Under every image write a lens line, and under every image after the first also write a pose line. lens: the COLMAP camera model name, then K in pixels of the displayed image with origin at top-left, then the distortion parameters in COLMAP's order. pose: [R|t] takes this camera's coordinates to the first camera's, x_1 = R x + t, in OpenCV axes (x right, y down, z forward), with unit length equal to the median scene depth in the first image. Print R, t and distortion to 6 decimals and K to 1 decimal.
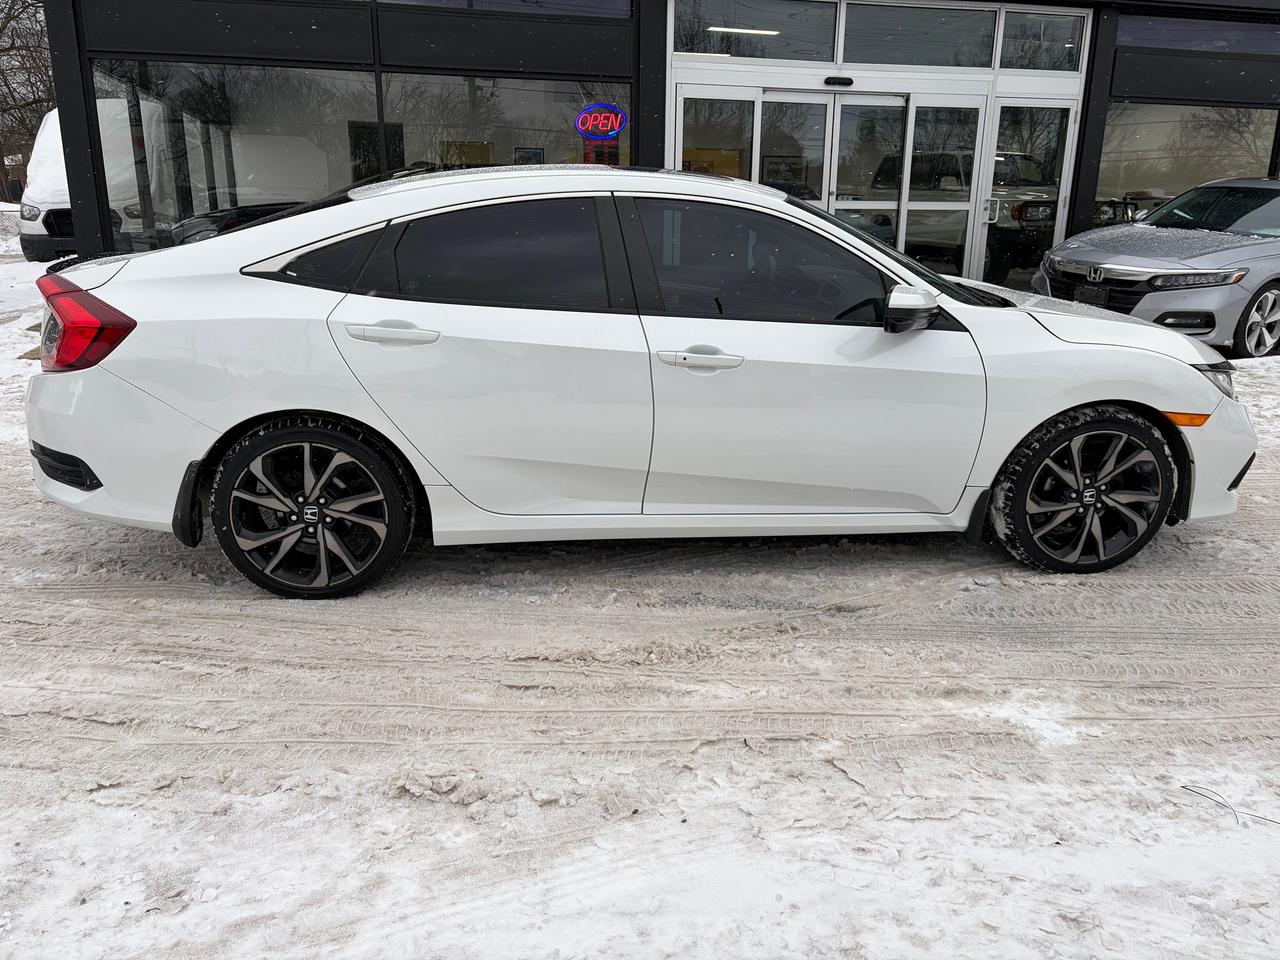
lens RADIAL K [[963.0, 0, 641.2], [0, 963.0, 484.0], [0, 0, 1]] dist [0.040268, -0.041871]
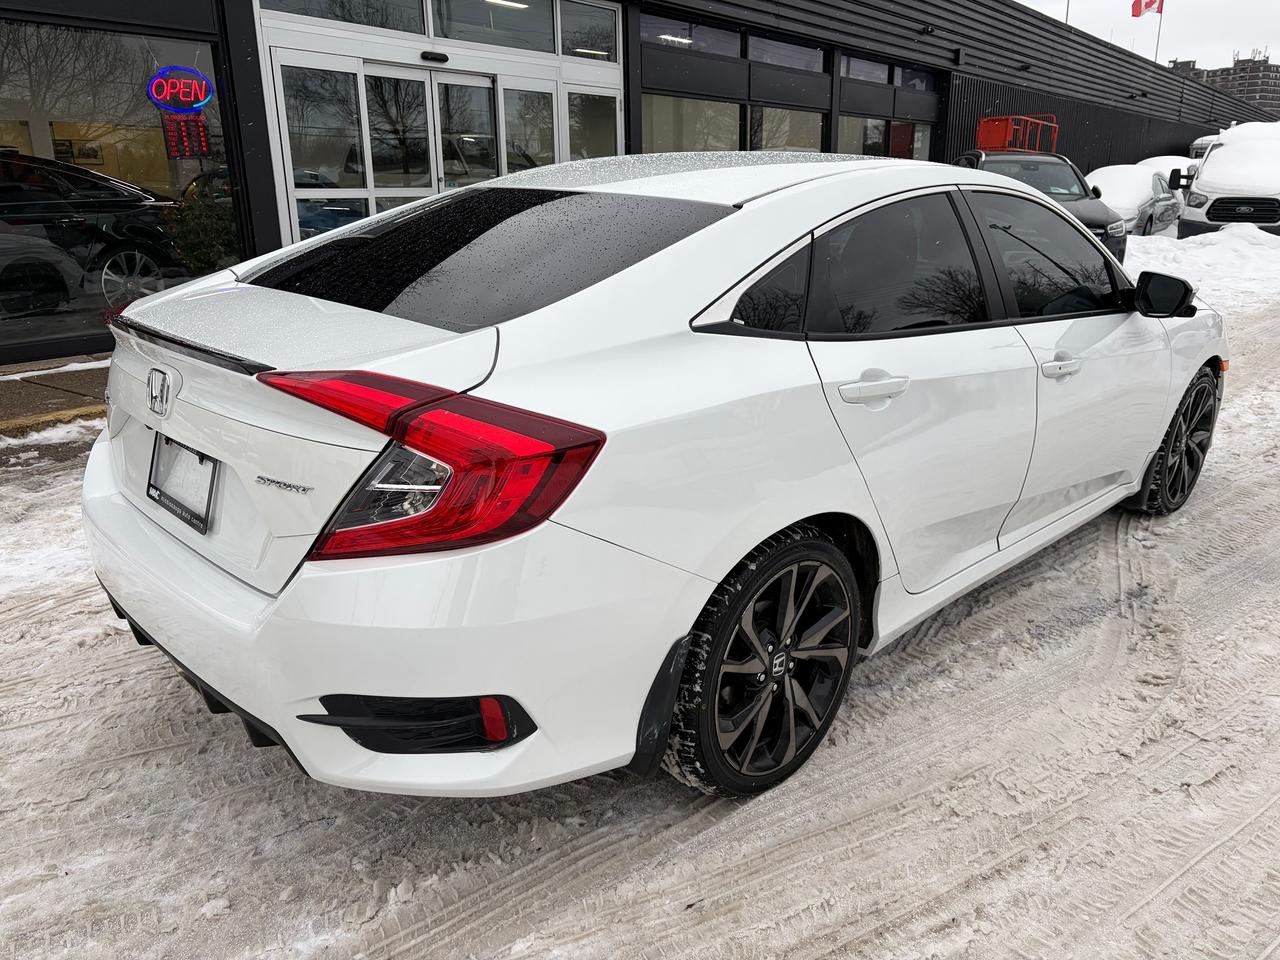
lens RADIAL K [[963.0, 0, 638.8], [0, 963.0, 477.9], [0, 0, 1]] dist [0.040268, -0.041871]
pose [[0.783355, -0.196299, 0.589764, -0.712130], [0.189492, 0.979076, 0.074186, -0.150399], [-0.591986, 0.053642, 0.804161, 0.447869]]
